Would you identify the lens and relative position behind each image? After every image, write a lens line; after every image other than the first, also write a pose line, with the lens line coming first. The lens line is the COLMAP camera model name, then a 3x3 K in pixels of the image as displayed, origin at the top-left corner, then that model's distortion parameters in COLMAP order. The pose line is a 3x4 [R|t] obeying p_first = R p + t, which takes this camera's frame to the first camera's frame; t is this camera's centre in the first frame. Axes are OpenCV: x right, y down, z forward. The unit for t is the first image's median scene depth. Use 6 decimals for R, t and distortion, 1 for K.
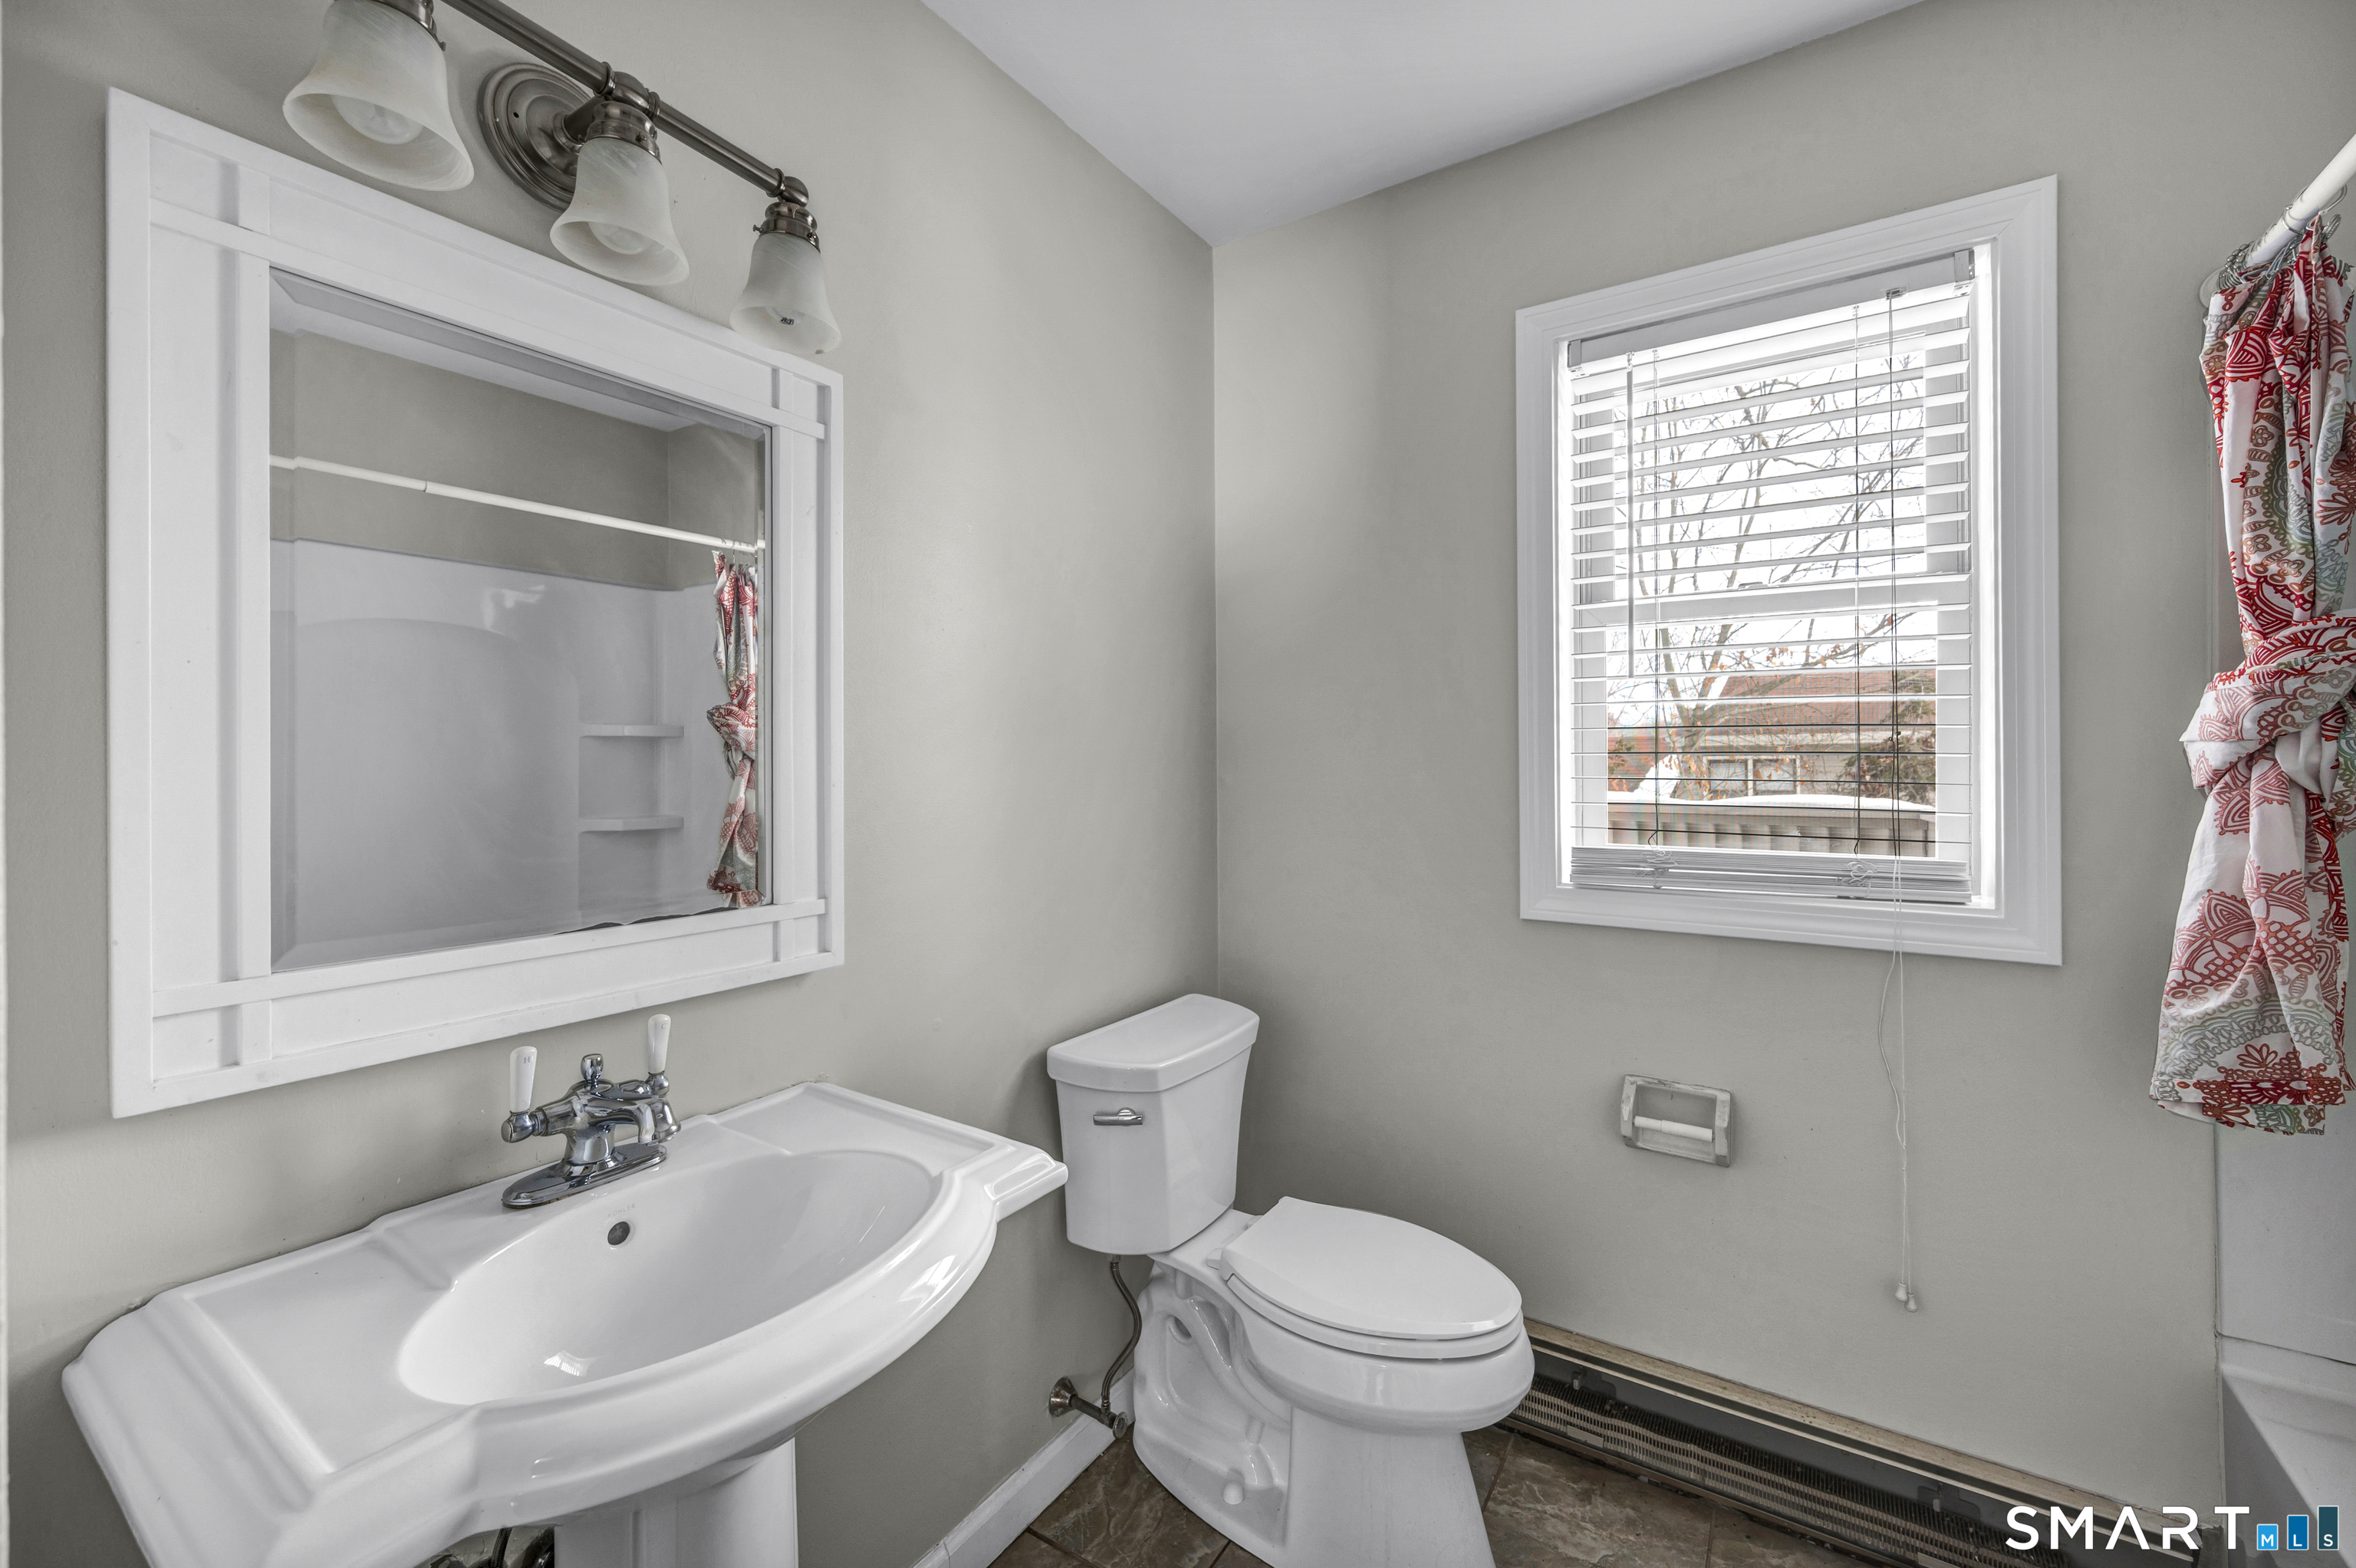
lens RADIAL K [[935.9, 0, 1184.2], [0, 935.9, 771.7], [0, 0, 1]] dist [-0.000044, -0.000123]
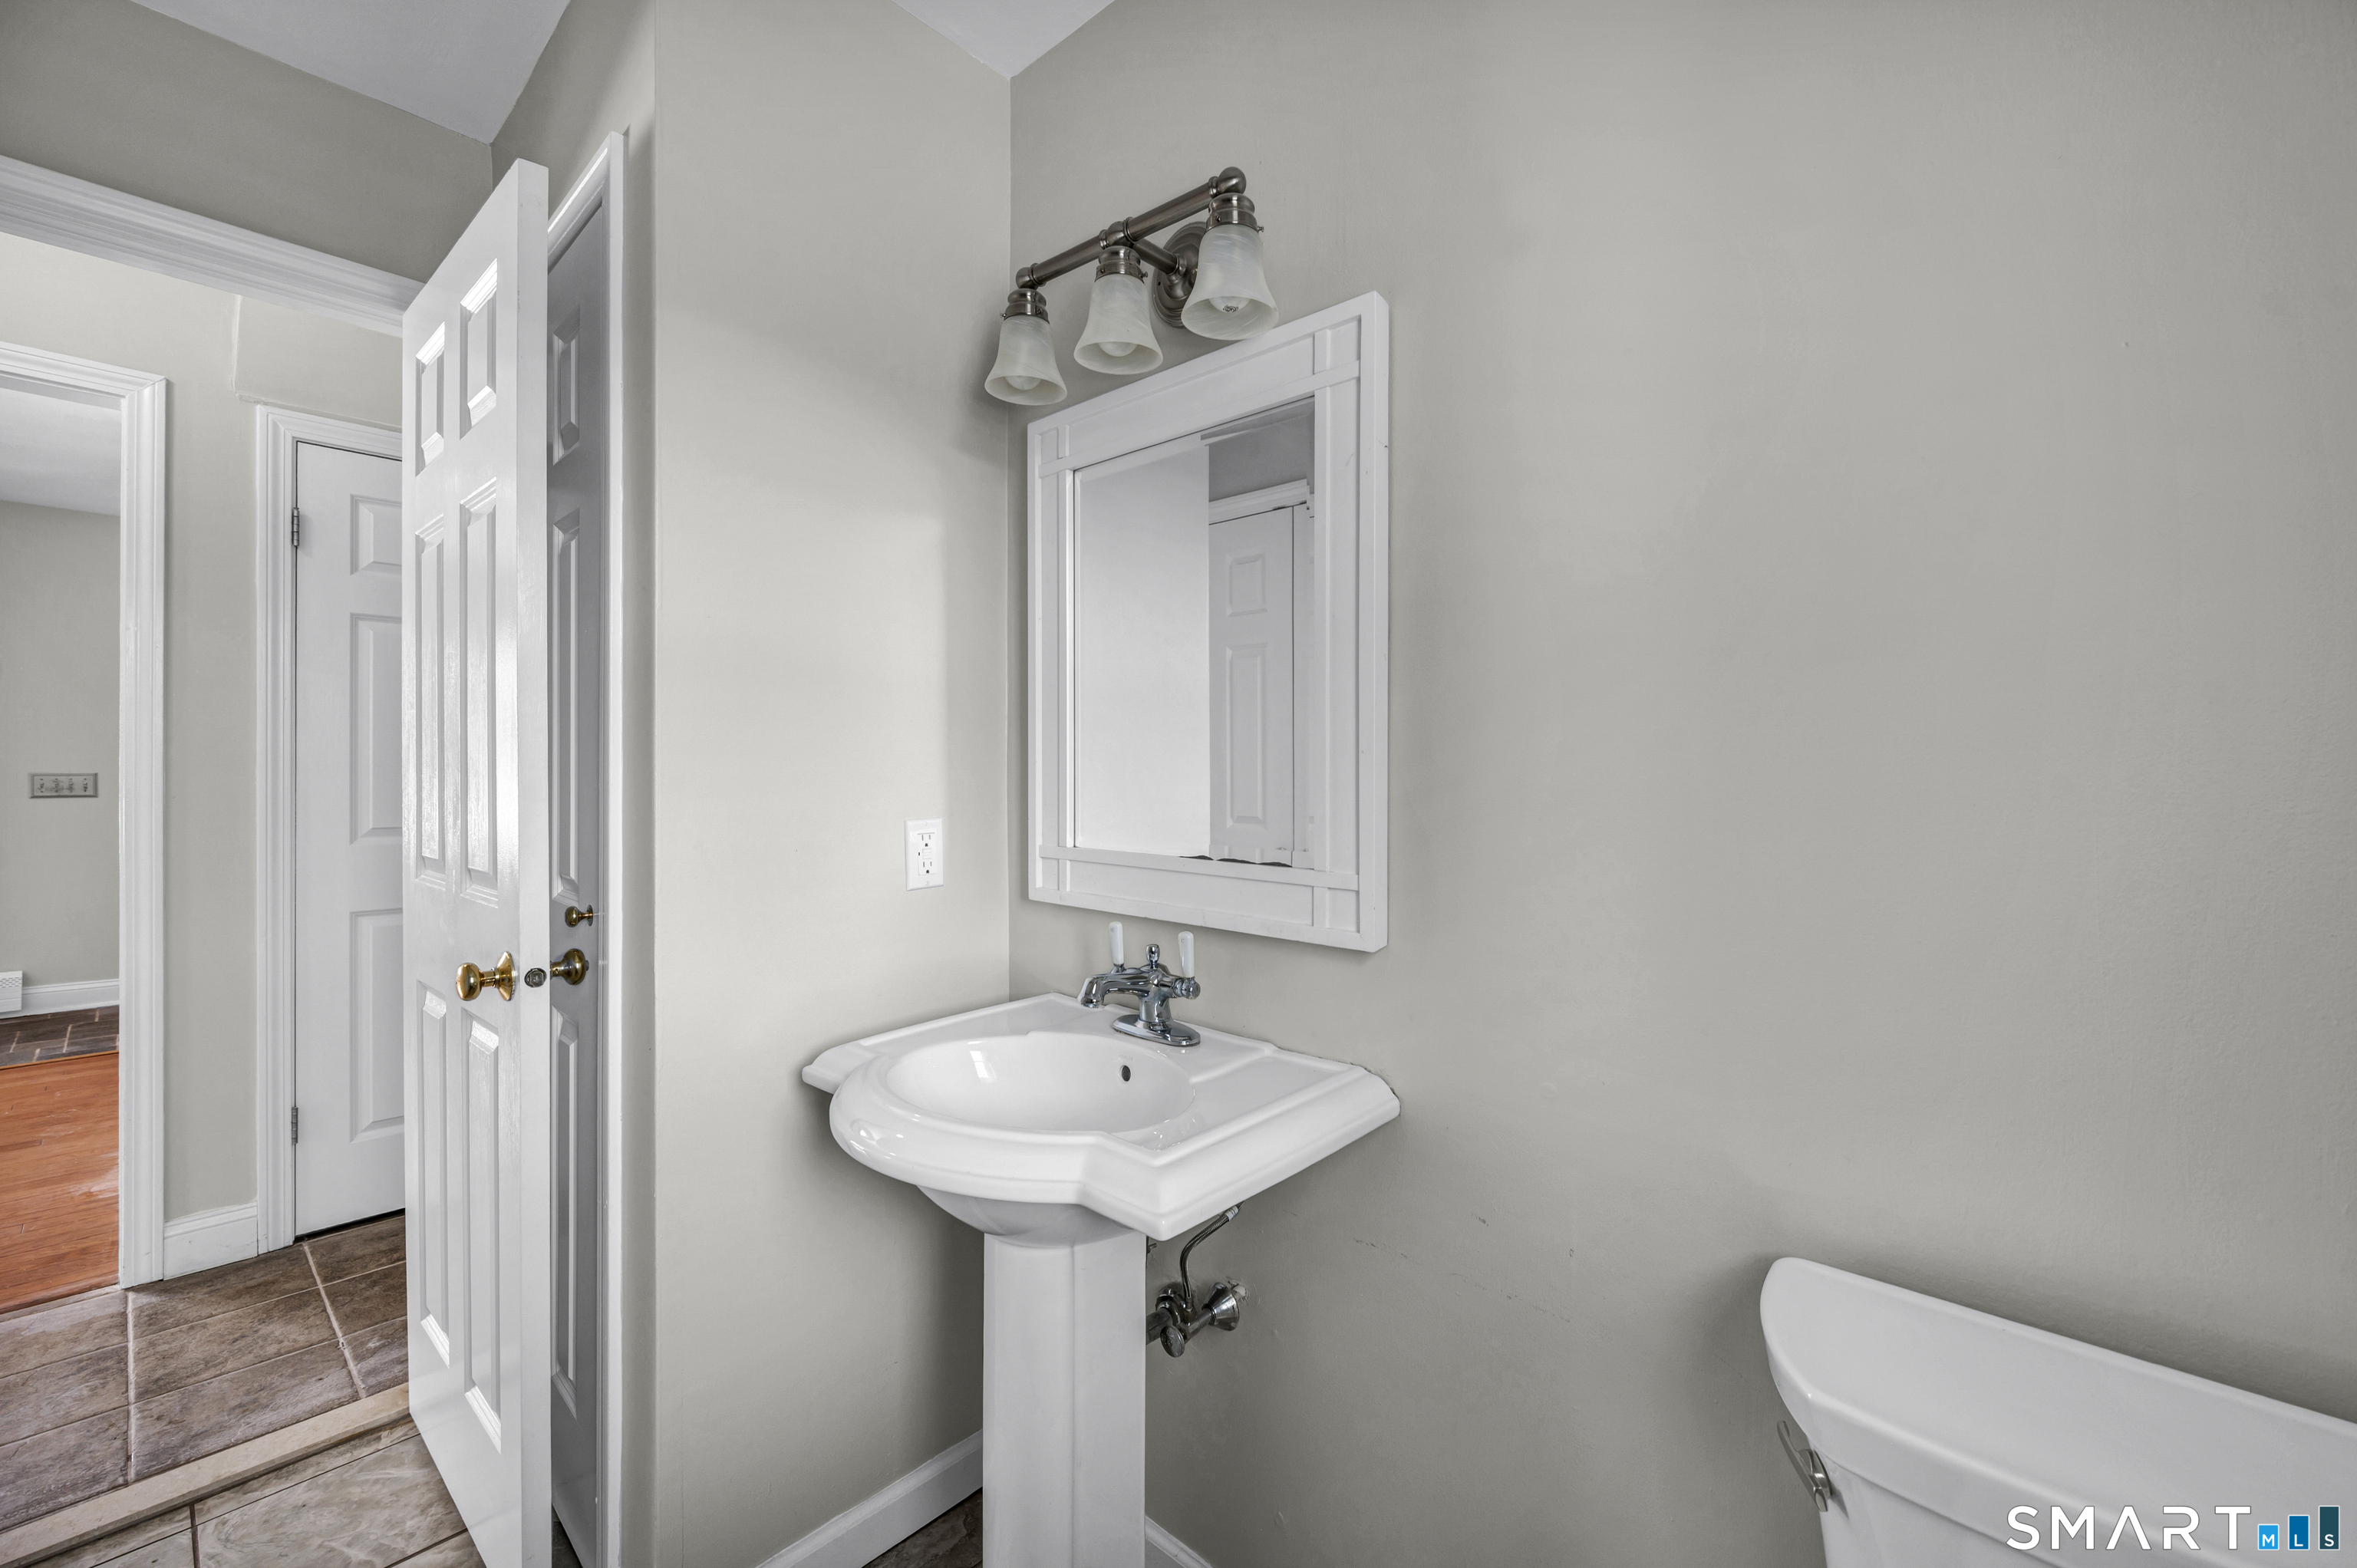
lens RADIAL K [[936.3, 0, 1184.7], [0, 936.3, 771.7], [0, 0, 1]] dist [-0.000044, -0.000123]
pose [[-0.149090, 0.014006, -0.988724, 0.584334], [-0.004476, 0.999880, 0.014839, 0.023096], [0.988814, 0.006638, -0.149009, 1.019817]]
